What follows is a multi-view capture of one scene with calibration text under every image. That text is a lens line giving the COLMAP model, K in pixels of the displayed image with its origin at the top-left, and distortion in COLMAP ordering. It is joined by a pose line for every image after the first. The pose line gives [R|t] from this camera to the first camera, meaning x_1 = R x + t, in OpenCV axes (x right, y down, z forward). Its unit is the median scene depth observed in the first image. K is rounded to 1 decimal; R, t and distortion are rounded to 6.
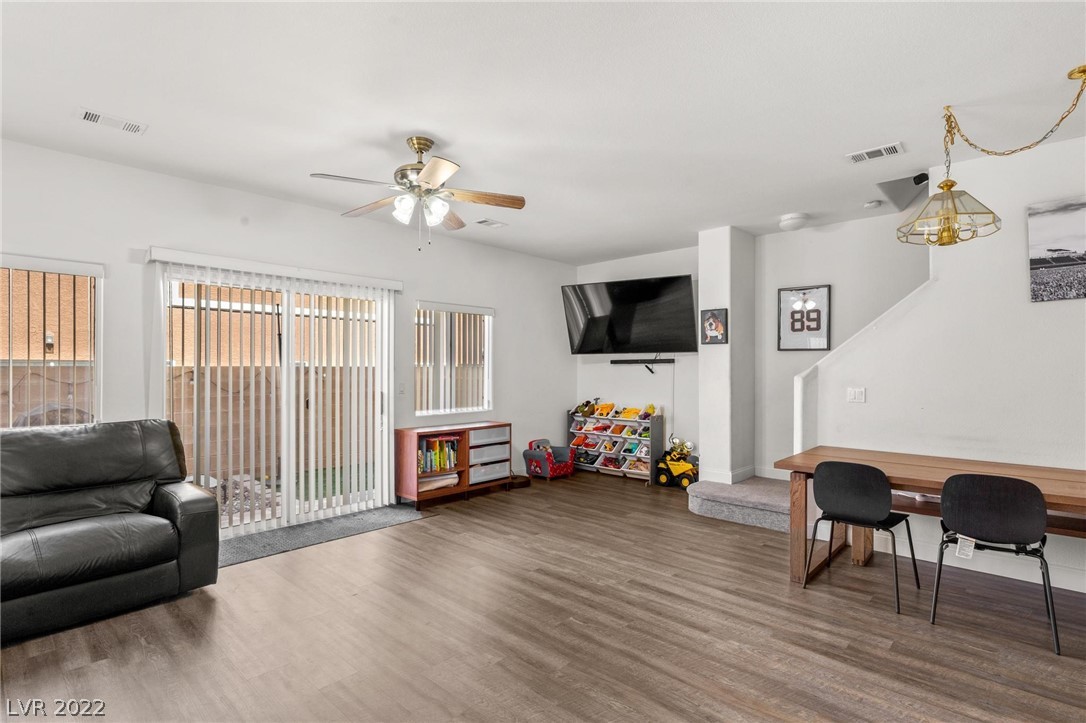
lens RADIAL K [[528.9, 0, 544.7], [0, 528.9, 368.1], [0, 0, 1]] dist [-0.003443, -0.000758]
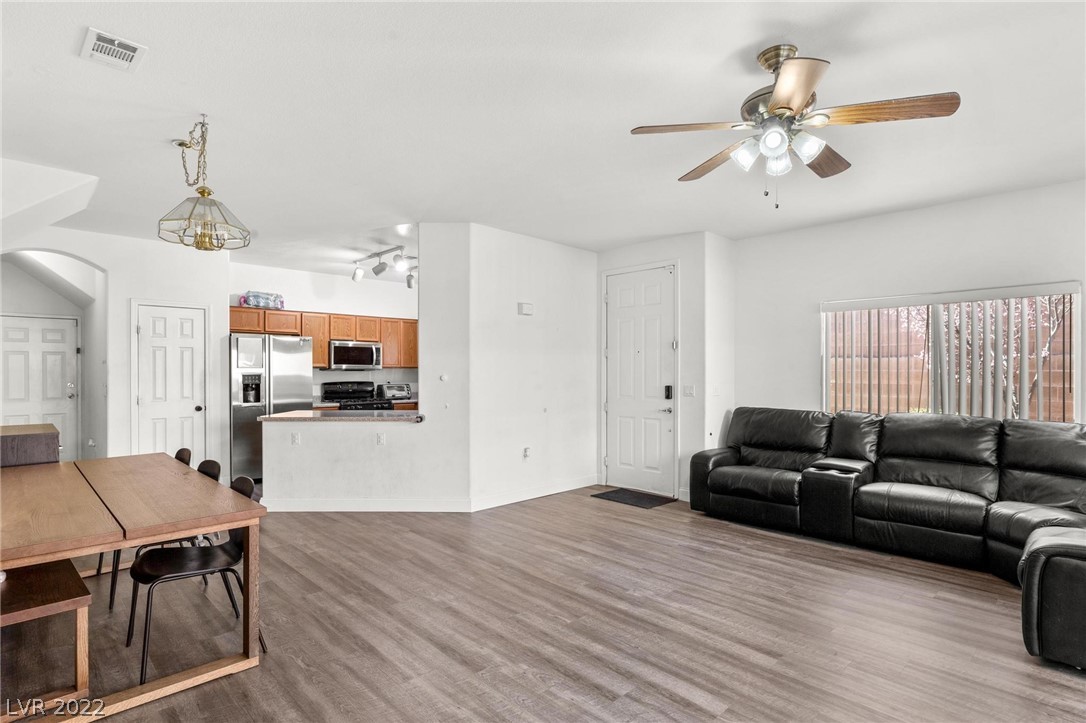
lens RADIAL K [[550.9, 0, 547.9], [0, 550.9, 371.7], [0, 0, 1]] dist [-0.001523, 0.000134]
pose [[-0.998916, -0.003604, 0.046413, 0.023220], [-0.003395, 0.999984, 0.004585, -0.001663], [-0.046429, 0.004422, -0.998912, 1.076105]]
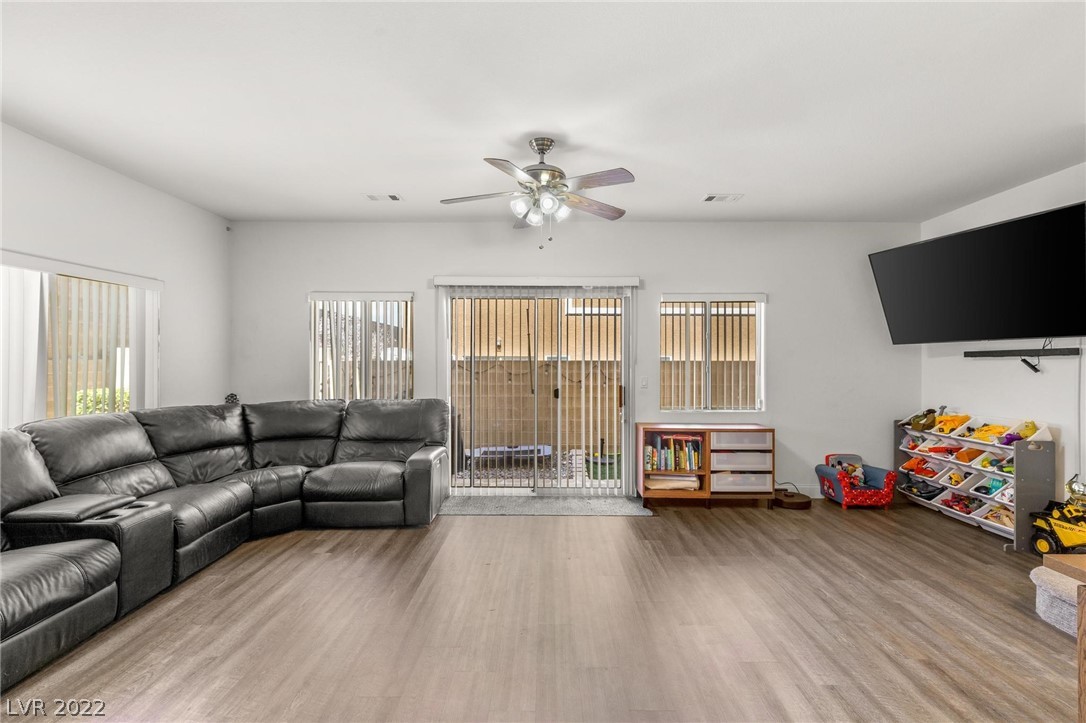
lens RADIAL K [[501.5, 0, 543.0], [0, 501.5, 361.5], [0, 0, 1]] dist [0.001087, -0.000253]
pose [[0.674544, 0.001345, -0.738233, 0.296200], [-0.001052, 0.999999, 0.000860, -0.002708], [0.738234, 0.000196, 0.674545, 0.211891]]
